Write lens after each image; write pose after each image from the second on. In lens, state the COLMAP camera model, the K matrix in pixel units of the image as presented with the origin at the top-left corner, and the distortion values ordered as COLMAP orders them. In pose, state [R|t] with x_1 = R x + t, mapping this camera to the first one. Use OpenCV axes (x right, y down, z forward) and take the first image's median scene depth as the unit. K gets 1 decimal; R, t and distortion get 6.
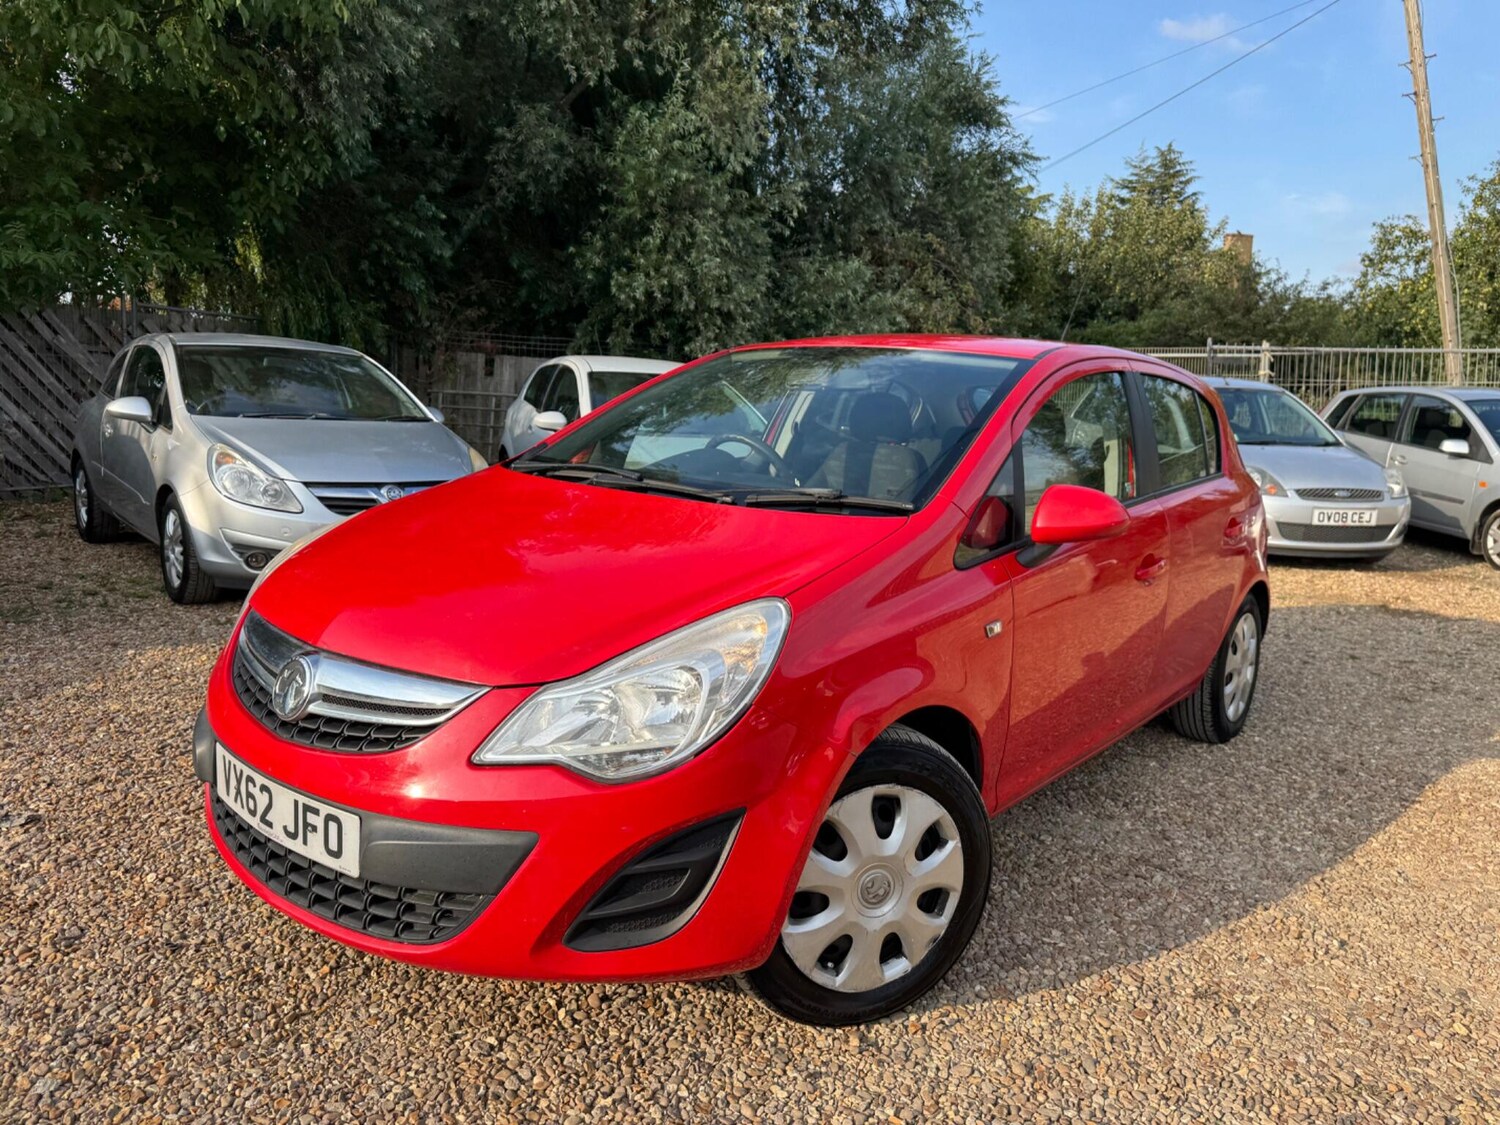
lens RADIAL K [[1050.4, 0, 761.3], [0, 1050.4, 546.6], [0, 0, 1]] dist [0.007599, -0.014583]
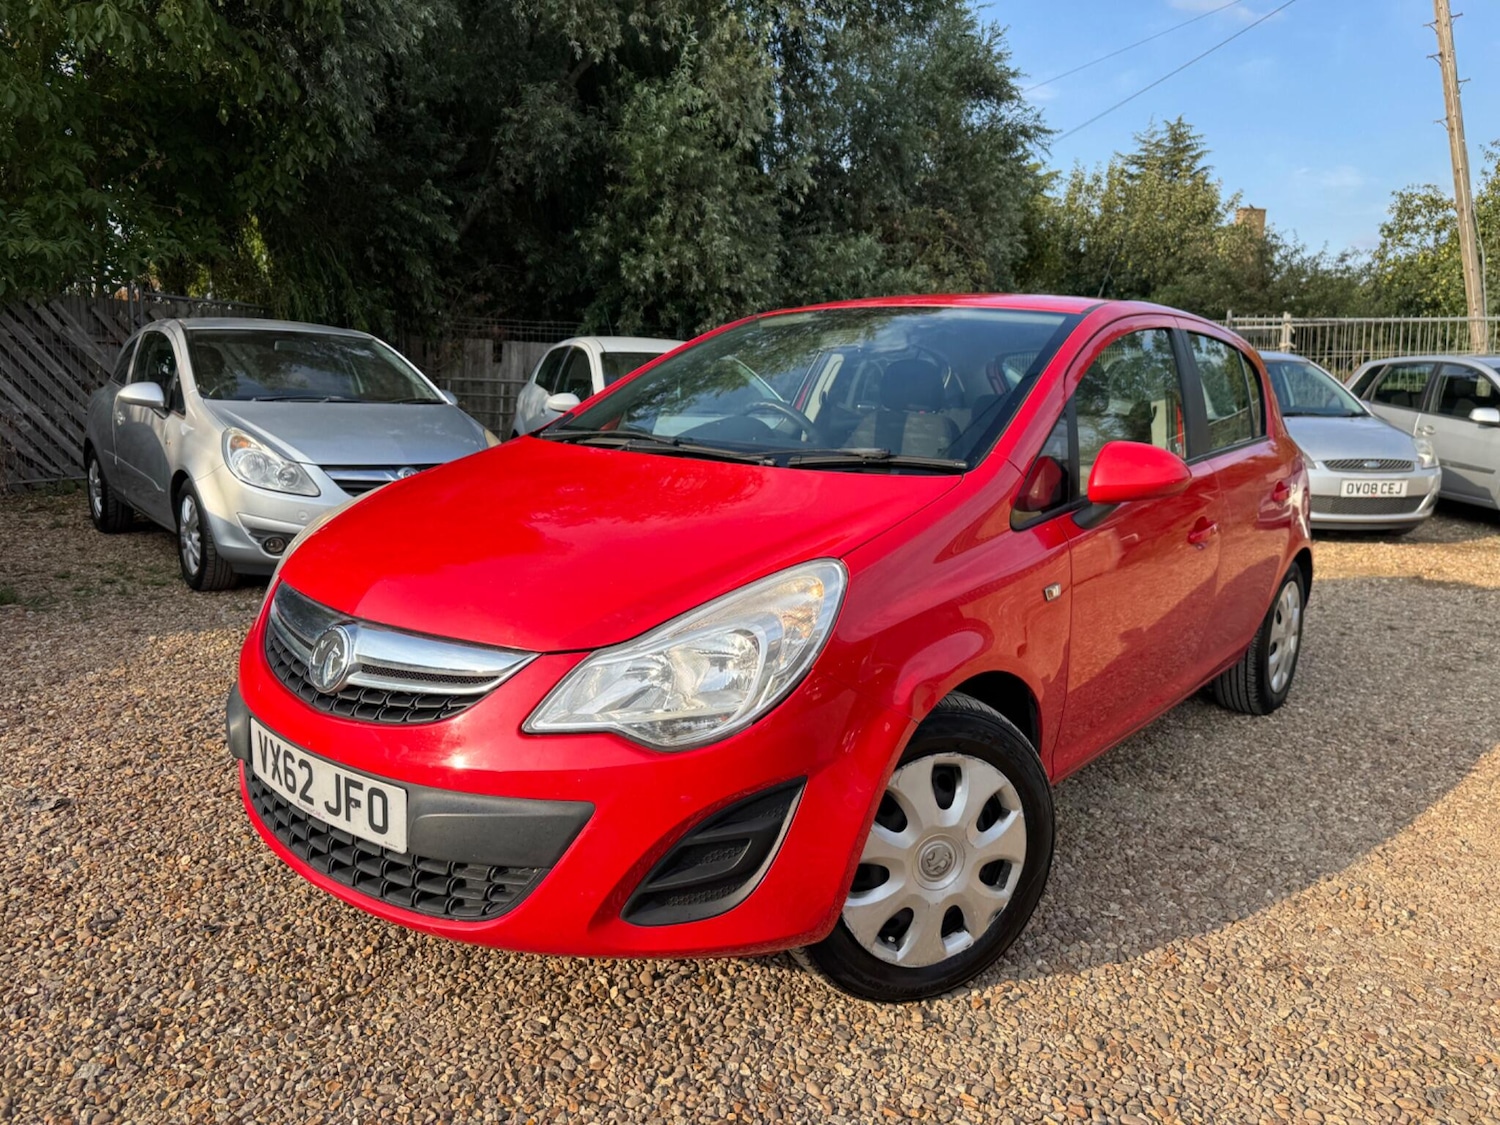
lens RADIAL K [[1050.4, 0, 755.4], [0, 1050.4, 562.1], [0, 0, 1]] dist [0.007599, -0.014583]
pose [[0.999820, -0.014775, -0.011869, -0.032672], [0.015076, 0.999557, 0.025669, 0.019716], [0.011485, -0.025844, 0.999600, 0.033912]]
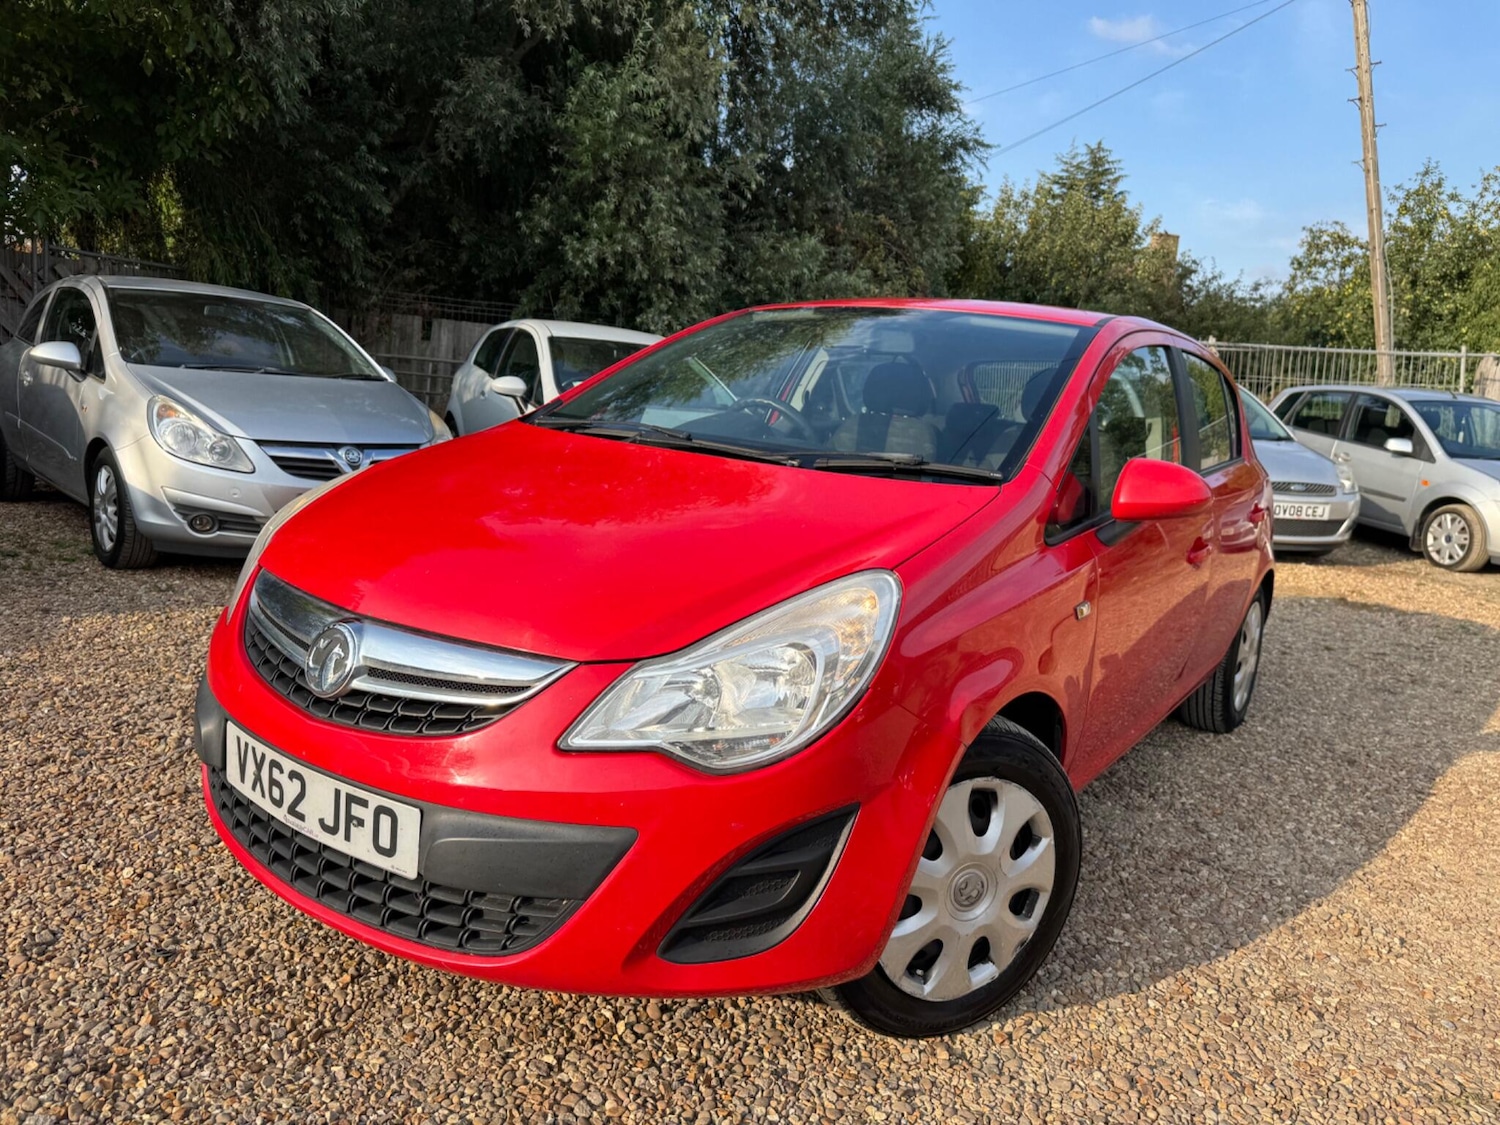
lens RADIAL K [[1050.4, 0, 758.1], [0, 1050.4, 546.3], [0, 0, 1]] dist [0.007599, -0.014583]
pose [[0.996820, 0.024895, 0.075694, -0.117705], [-0.026103, 0.999547, 0.015005, 0.013264], [-0.075286, -0.016933, 0.997018, 0.079556]]
